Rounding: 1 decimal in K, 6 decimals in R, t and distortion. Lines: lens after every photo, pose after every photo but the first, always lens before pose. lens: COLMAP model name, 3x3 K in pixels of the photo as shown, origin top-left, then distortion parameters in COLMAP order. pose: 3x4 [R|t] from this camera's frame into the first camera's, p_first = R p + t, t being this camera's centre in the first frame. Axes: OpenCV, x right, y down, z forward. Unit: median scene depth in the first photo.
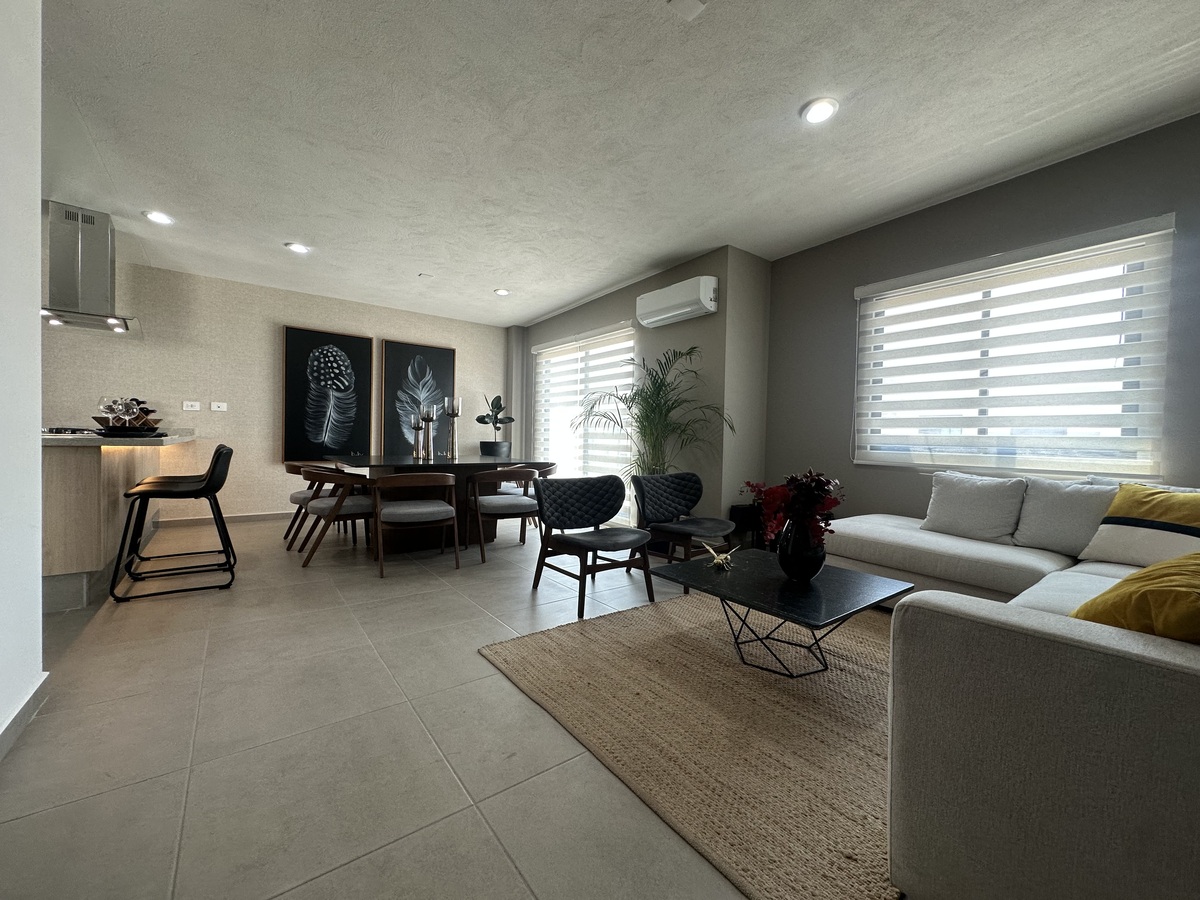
lens RADIAL K [[480.9, 0, 600.4], [0, 480.9, 448.9], [0, 0, 1]] dist [-0.002135, 0.000514]
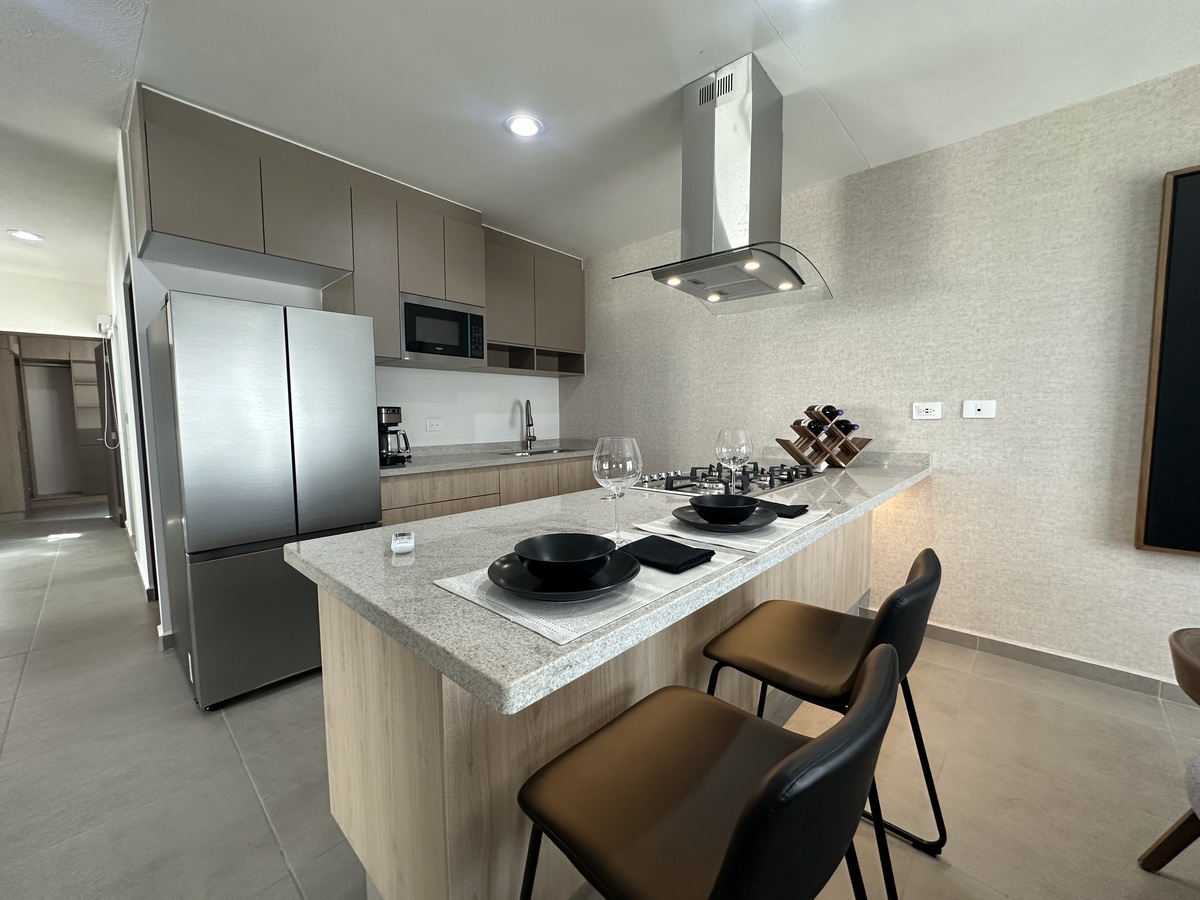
lens RADIAL K [[480.9, 0, 600.4], [0, 480.9, 448.9], [0, 0, 1]] dist [-0.002135, 0.000514]
pose [[0.170494, 0.051842, -0.983994, -0.353419], [-0.006807, 0.998653, 0.051435, -0.064432], [0.985335, -0.002072, 0.170617, 0.500837]]
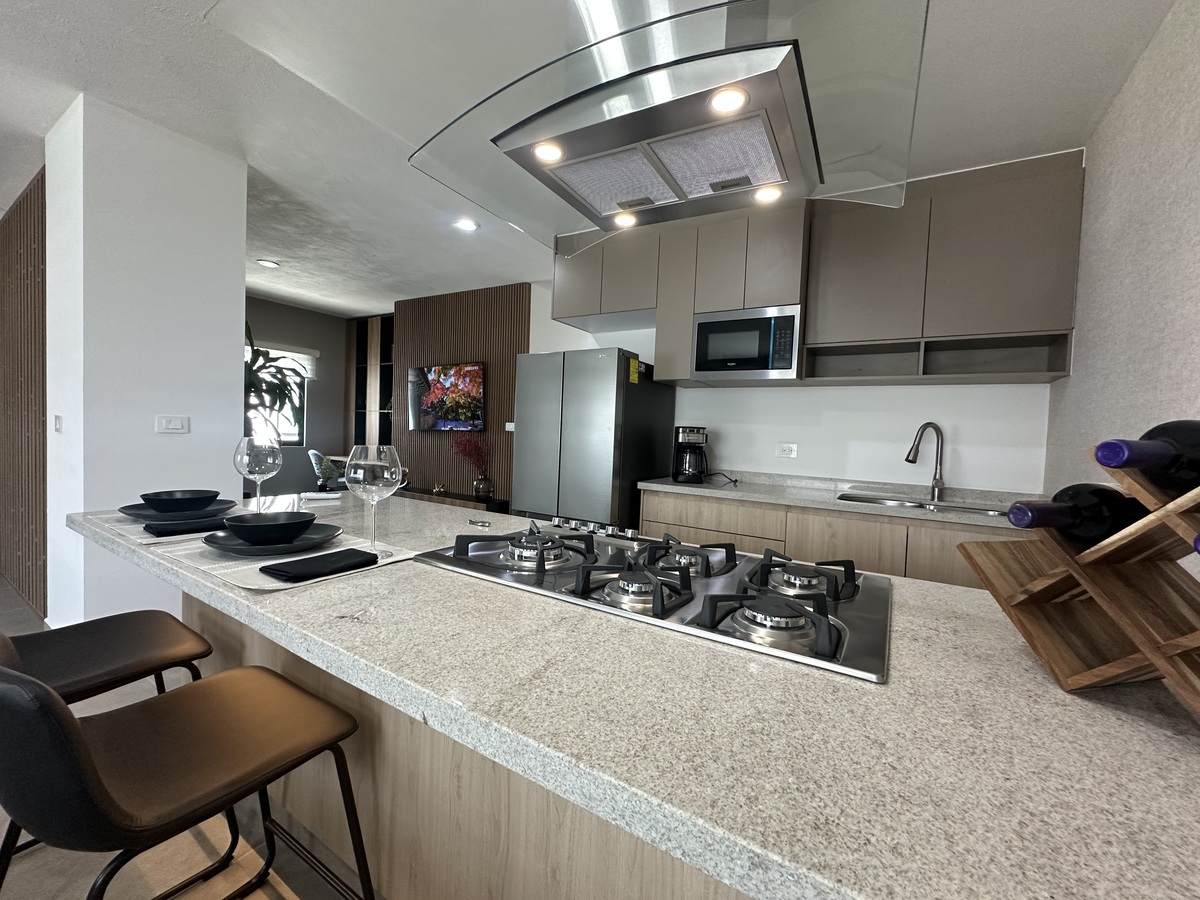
lens RADIAL K [[476.9, 0, 599.1], [0, 476.9, 451.8], [0, 0, 1]] dist [0.001278, 0.000603]
pose [[-0.930503, -0.041063, -0.363976, -0.626087], [-0.064356, 0.996566, 0.052095, -0.075293], [0.360587, 0.071899, -0.929950, 0.832683]]
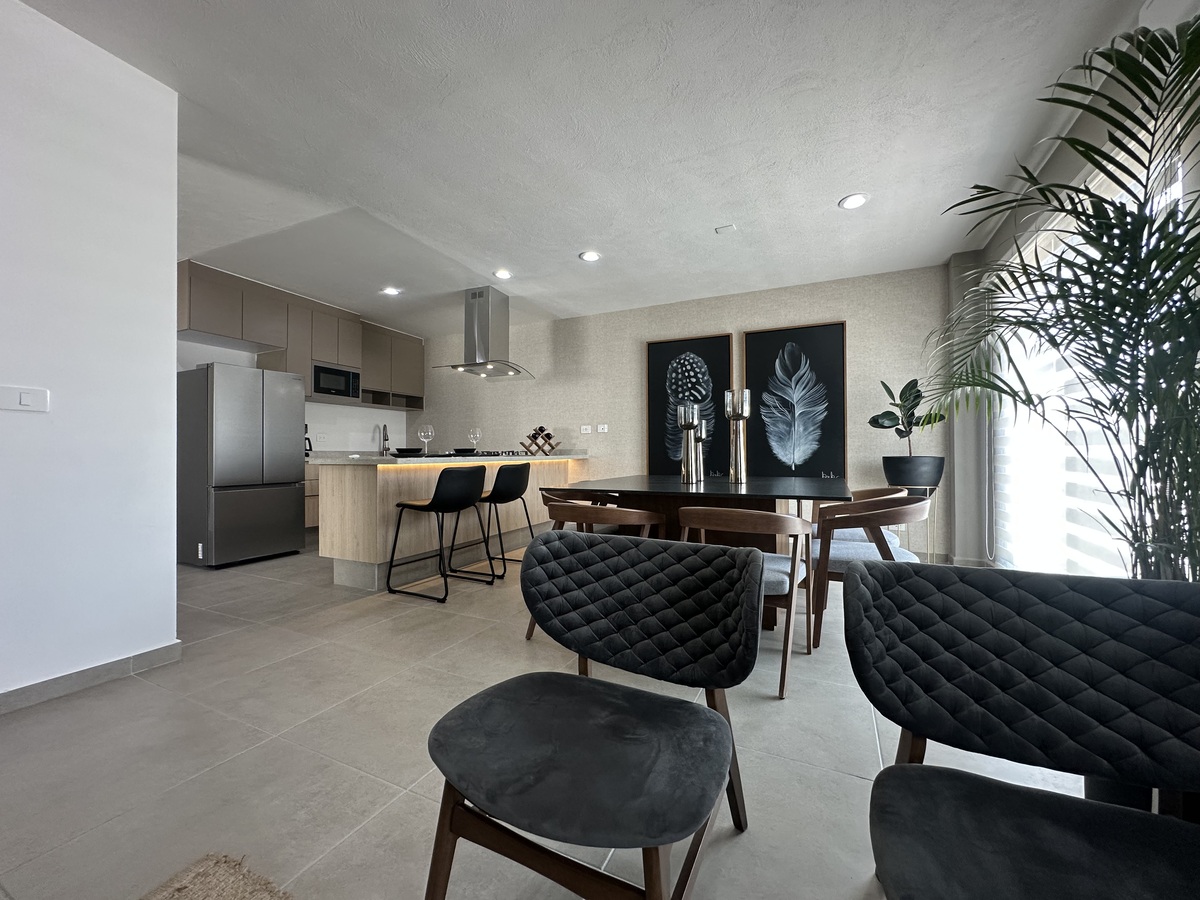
lens RADIAL K [[480.9, 0, 600.4], [0, 480.9, 448.9], [0, 0, 1]] dist [-0.002135, 0.000514]
pose [[0.455860, -0.030928, -0.889514, 0.164859], [-0.003973, 0.999315, -0.036782, -0.001016], [0.890043, 0.020302, 0.455425, 0.453316]]
